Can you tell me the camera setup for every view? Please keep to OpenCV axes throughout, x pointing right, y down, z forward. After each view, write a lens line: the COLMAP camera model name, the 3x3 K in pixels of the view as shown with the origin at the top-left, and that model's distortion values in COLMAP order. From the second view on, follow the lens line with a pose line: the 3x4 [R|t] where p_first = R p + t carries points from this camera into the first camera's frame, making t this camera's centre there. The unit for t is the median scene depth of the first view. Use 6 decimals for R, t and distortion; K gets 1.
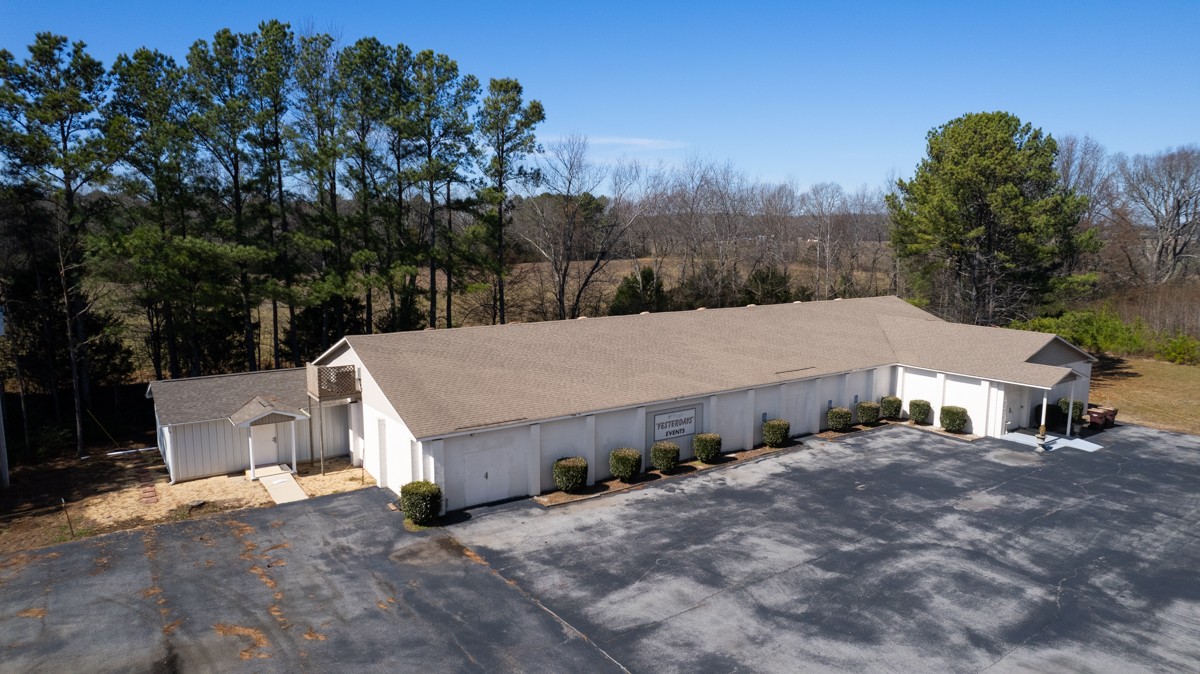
lens RADIAL K [[762.9, 0, 604.4], [0, 762.9, 363.0], [0, 0, 1]] dist [-0.085323, 0.083166]
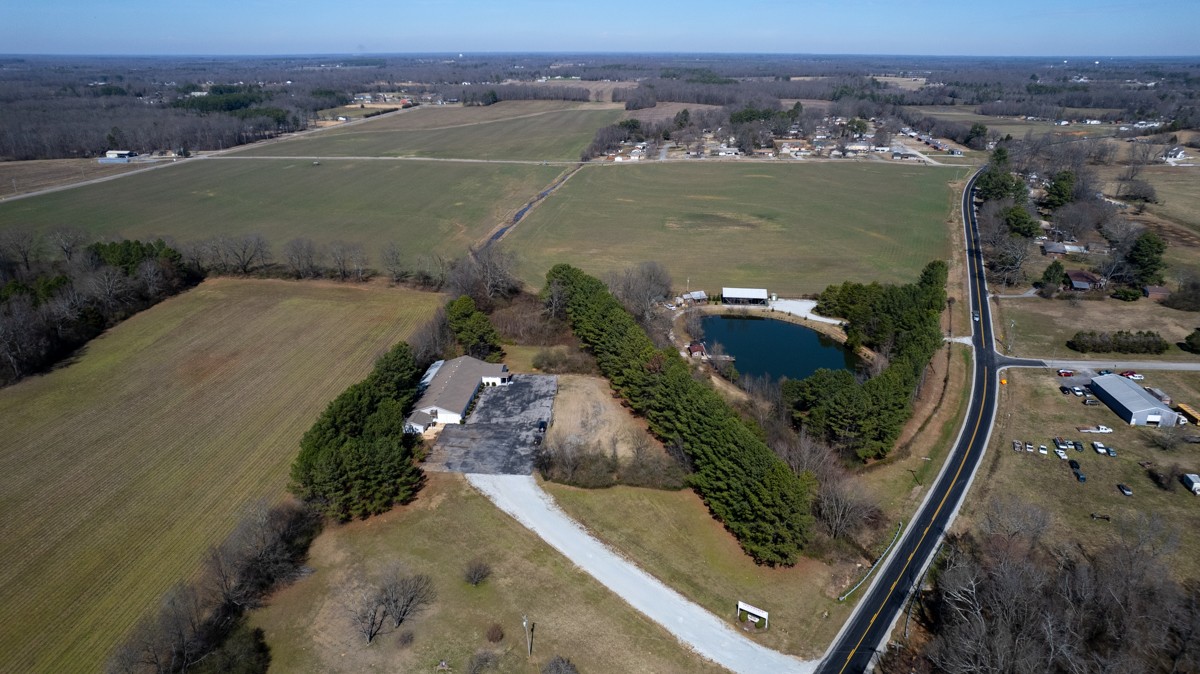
lens RADIAL K [[762.5, 0, 604.1], [0, 762.5, 334.9], [0, 0, 1]] dist [-0.062212, 0.049940]
pose [[0.635740, -0.273889, 0.721678, -4.418176], [0.133827, 0.959884, 0.246401, -2.276307], [-0.760213, -0.060067, 0.646891, -4.883418]]
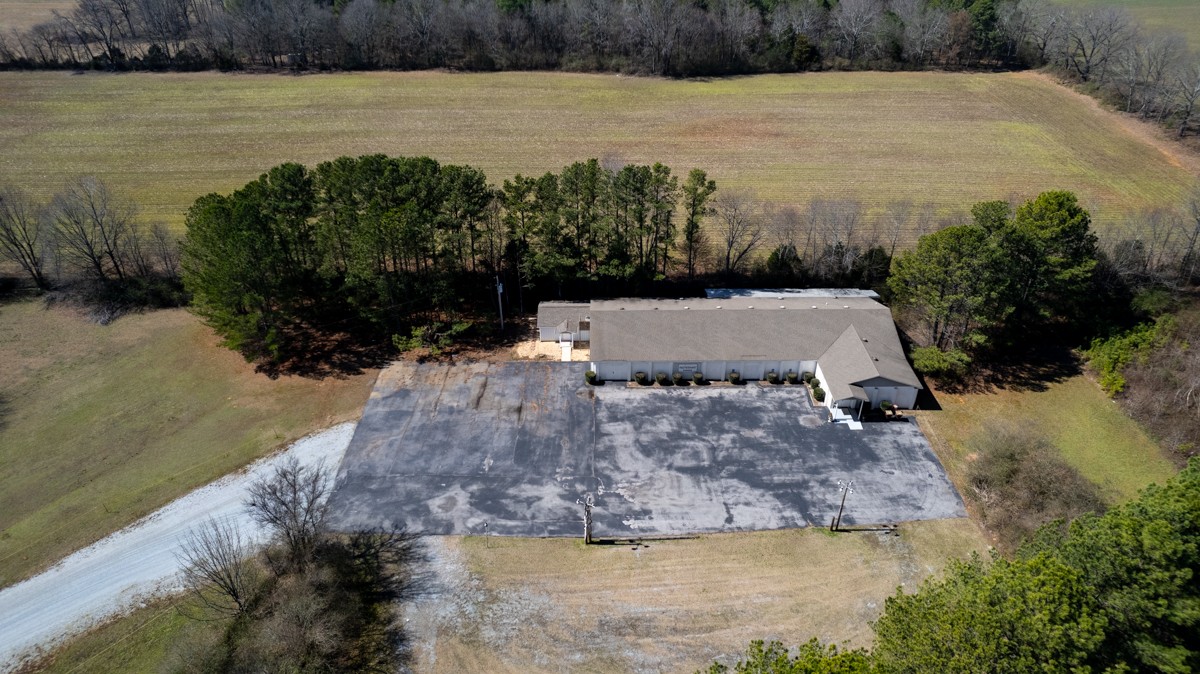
lens RADIAL K [[762.5, 0, 604.1], [0, 762.5, 334.9], [0, 0, 1]] dist [-0.062212, 0.049940]
pose [[0.821942, 0.298897, -0.484843, 1.301411], [-0.092227, 0.909851, 0.404555, -1.271881], [0.562055, -0.287805, 0.775411, -1.475621]]
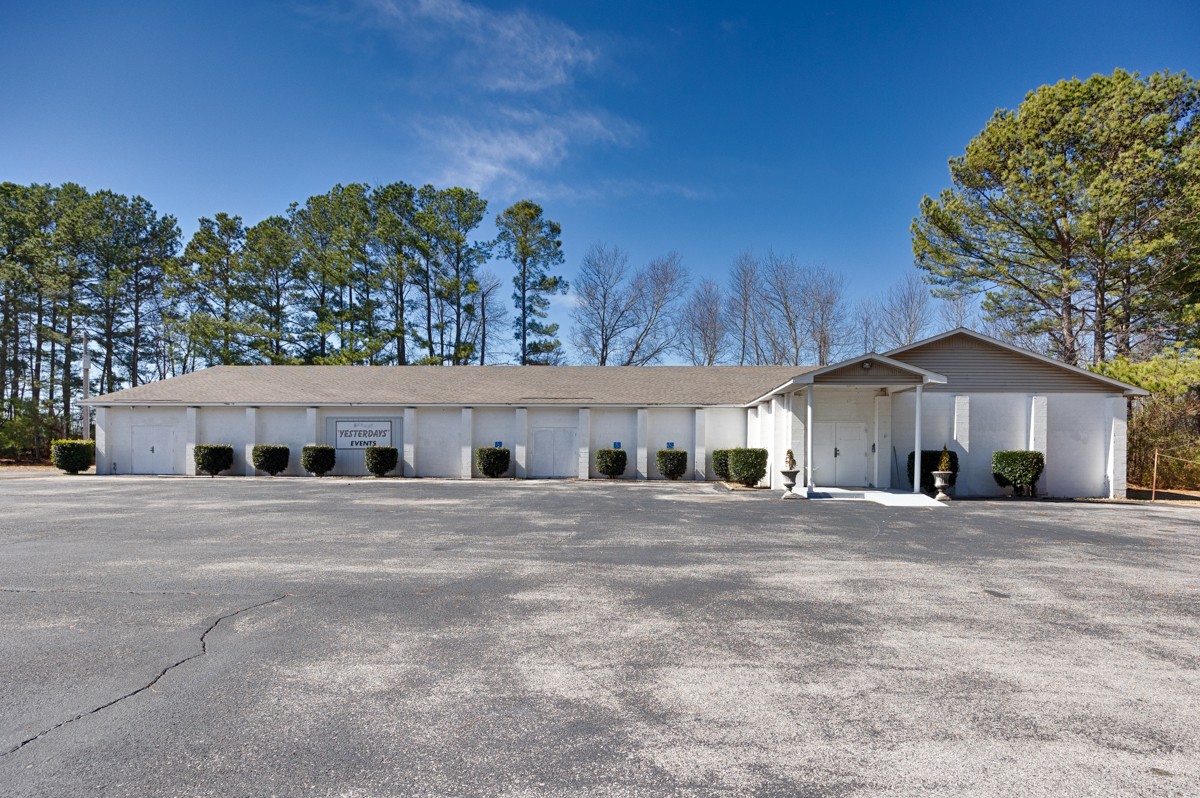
lens RADIAL K [[457.0, 0, 600.0], [0, 457.0, 399.0], [0, 0, 1]] dist [0.001322, -0.000628]
pose [[0.794811, 0.001756, -0.606854, 0.745817], [-0.105215, 0.985250, -0.134951, 0.091644], [0.597666, 0.171111, 0.783273, 0.805363]]
